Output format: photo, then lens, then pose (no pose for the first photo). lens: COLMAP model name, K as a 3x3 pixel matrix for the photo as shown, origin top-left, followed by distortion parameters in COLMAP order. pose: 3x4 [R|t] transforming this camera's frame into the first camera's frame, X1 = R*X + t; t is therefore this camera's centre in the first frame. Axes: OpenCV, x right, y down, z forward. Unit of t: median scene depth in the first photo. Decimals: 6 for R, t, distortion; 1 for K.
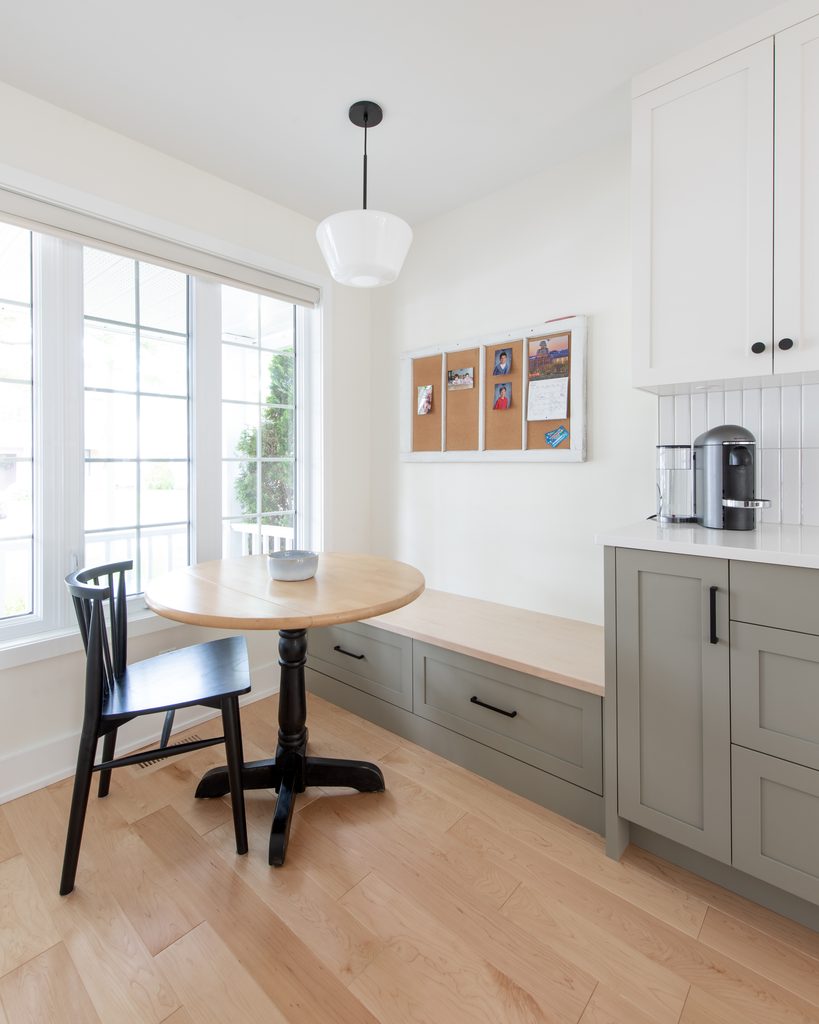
lens RADIAL K [[497.2, 0, 391.6], [0, 497.2, 457.8], [0, 0, 1]] dist [0.005935, -0.000916]
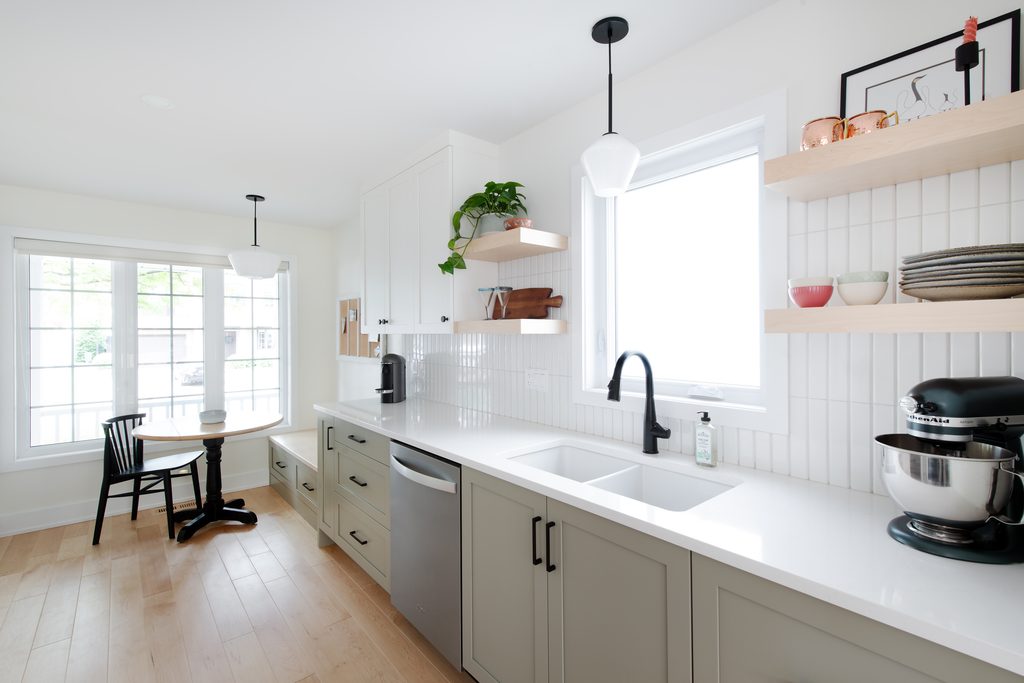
lens RADIAL K [[449.5, 0, 521.7], [0, 449.5, 331.2], [0, 0, 1]] dist [0.001916, -0.000740]
pose [[0.996013, -0.005918, -0.089014, 1.246264], [0.006461, 0.999962, 0.005814, -0.150206], [0.088977, -0.006365, 0.996013, -0.776571]]
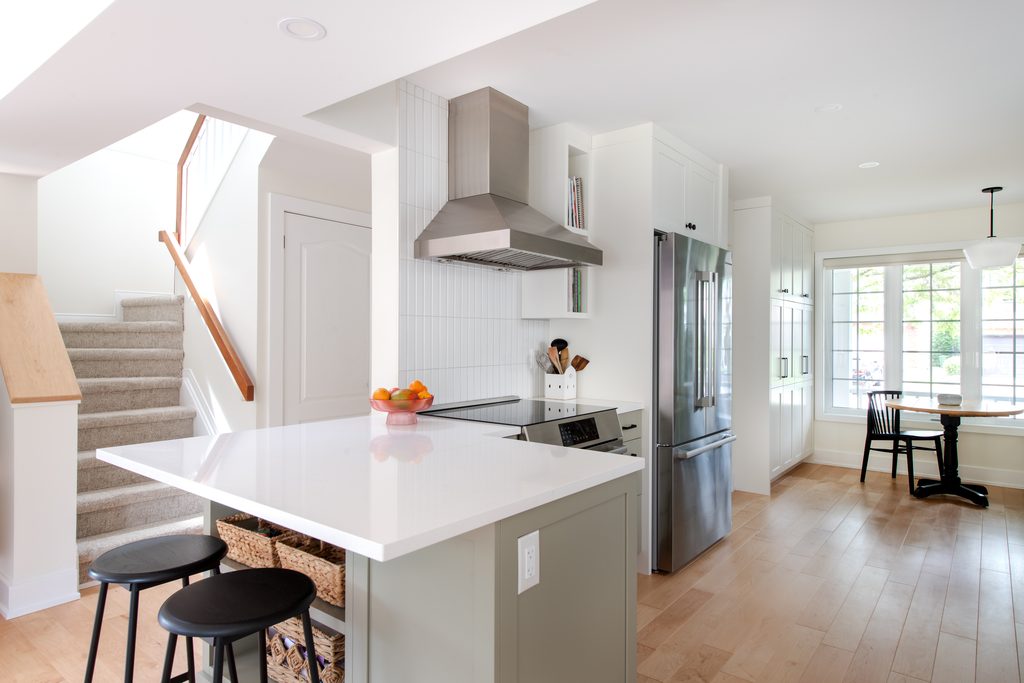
lens RADIAL K [[594.4, 0, 511.0], [0, 594.4, 342.2], [0, 0, 1]] dist [0.011846, -0.008373]
pose [[0.083033, 0.011640, -0.996479, 2.328013], [0.009234, 0.999880, 0.012449, -0.107821], [0.996504, -0.010235, 0.082915, -1.244334]]
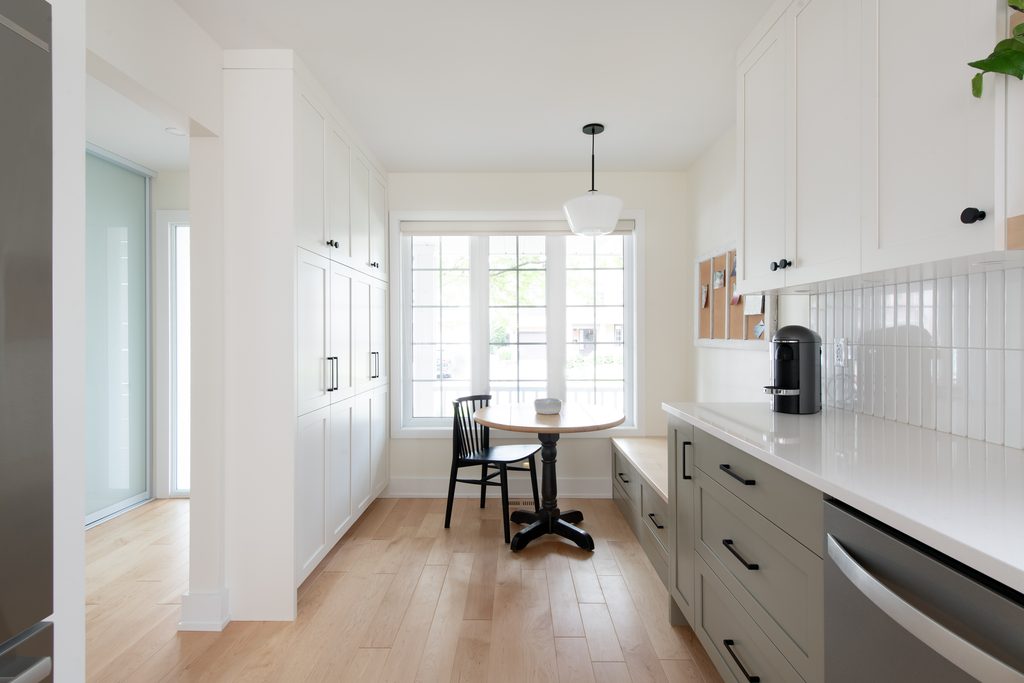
lens RADIAL K [[489.8, 0, 518.3], [0, 489.8, 333.9], [0, 0, 1]] dist [0.002058, 0.000310]
pose [[0.683781, -0.002785, -0.729682, 0.955078], [0.010011, 0.999934, 0.005566, -0.051197], [0.729619, -0.011111, 0.683764, -0.251027]]
